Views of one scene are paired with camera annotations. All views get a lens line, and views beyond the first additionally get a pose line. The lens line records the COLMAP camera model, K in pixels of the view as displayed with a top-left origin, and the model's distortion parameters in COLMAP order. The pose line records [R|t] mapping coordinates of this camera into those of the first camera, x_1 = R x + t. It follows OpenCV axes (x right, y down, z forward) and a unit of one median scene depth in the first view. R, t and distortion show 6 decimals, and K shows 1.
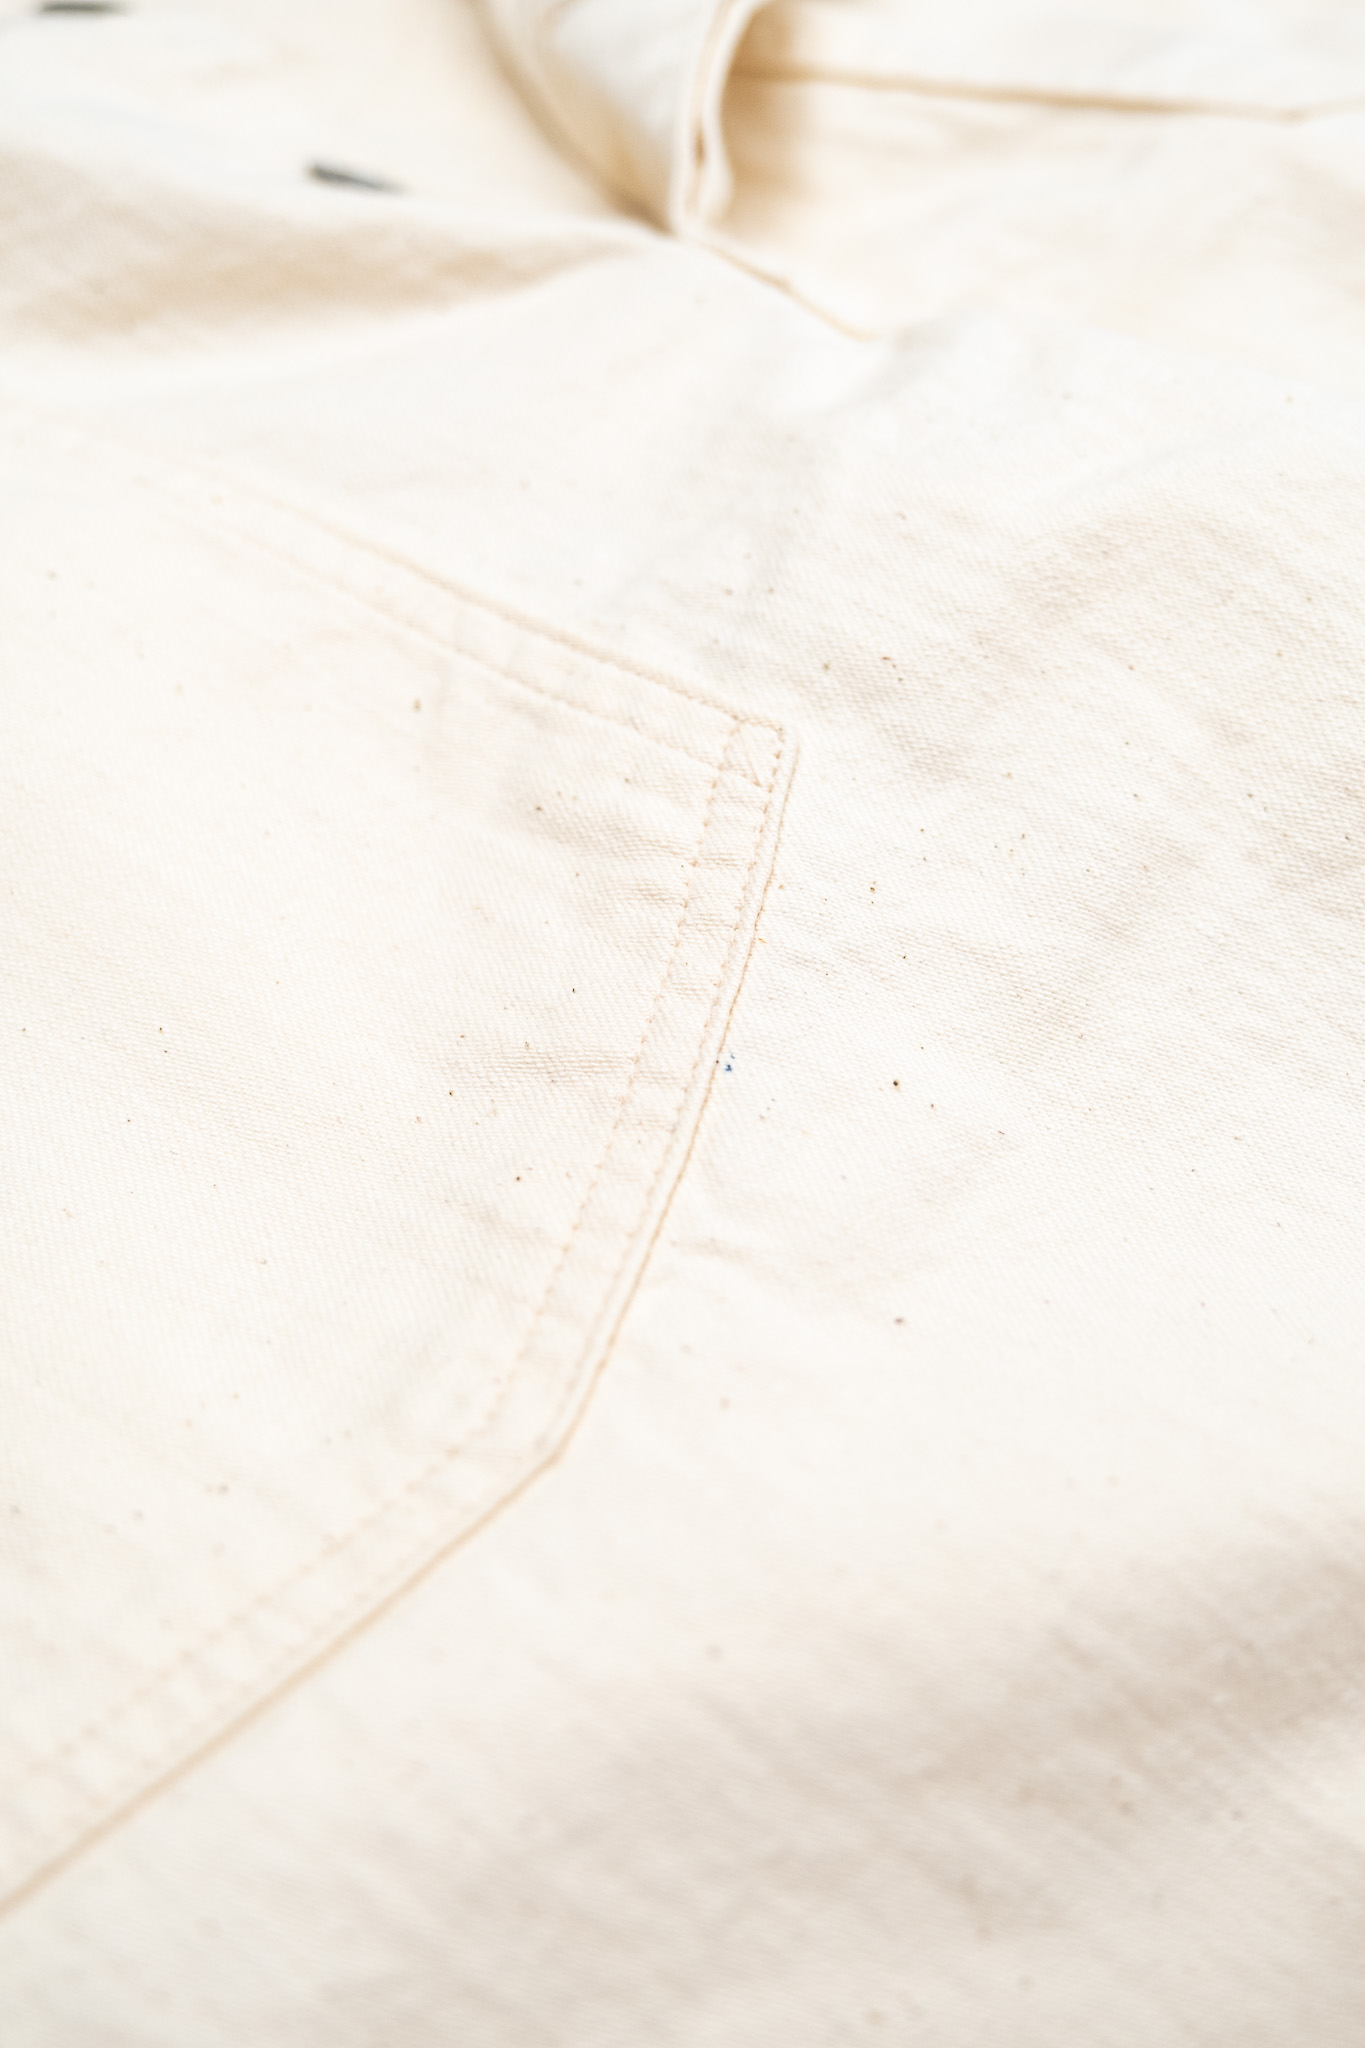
lens RADIAL K [[2165.3, 0, 716.9], [0, 2165.3, 1026.1], [0, 0, 1]] dist [-0.051536, -0.000565]
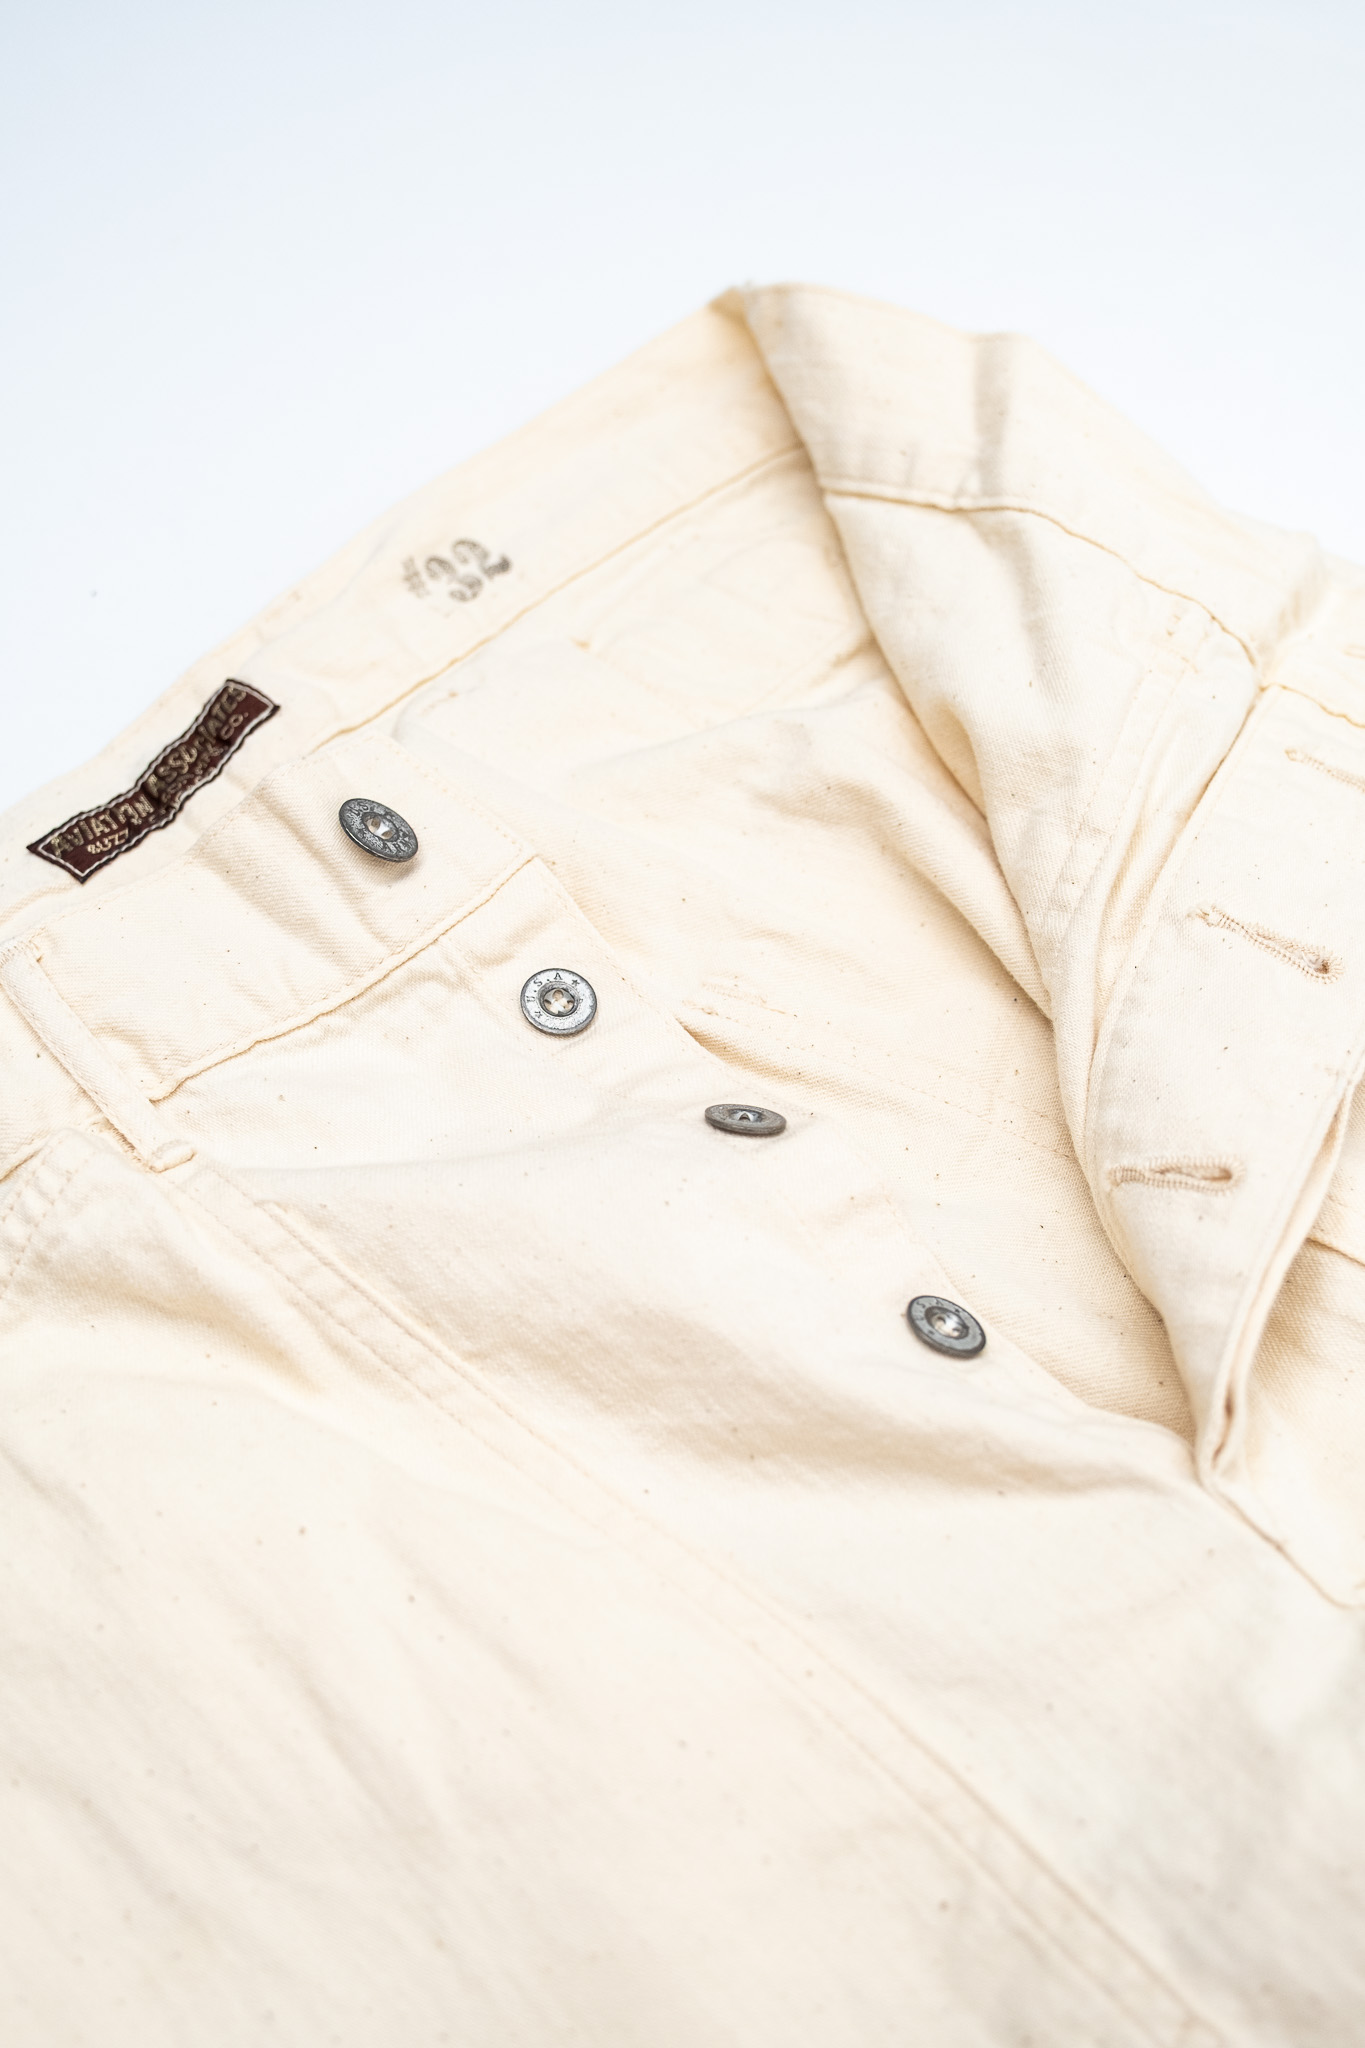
lens RADIAL K [[2165.3, 0, 716.9], [0, 2165.3, 1026.1], [0, 0, 1]] dist [-0.051536, -0.000565]
pose [[0.976151, 0.157625, -0.149280, -0.160529], [-0.156508, 0.987489, 0.019276, -0.666947], [0.150451, 0.004547, 0.988607, -0.296432]]
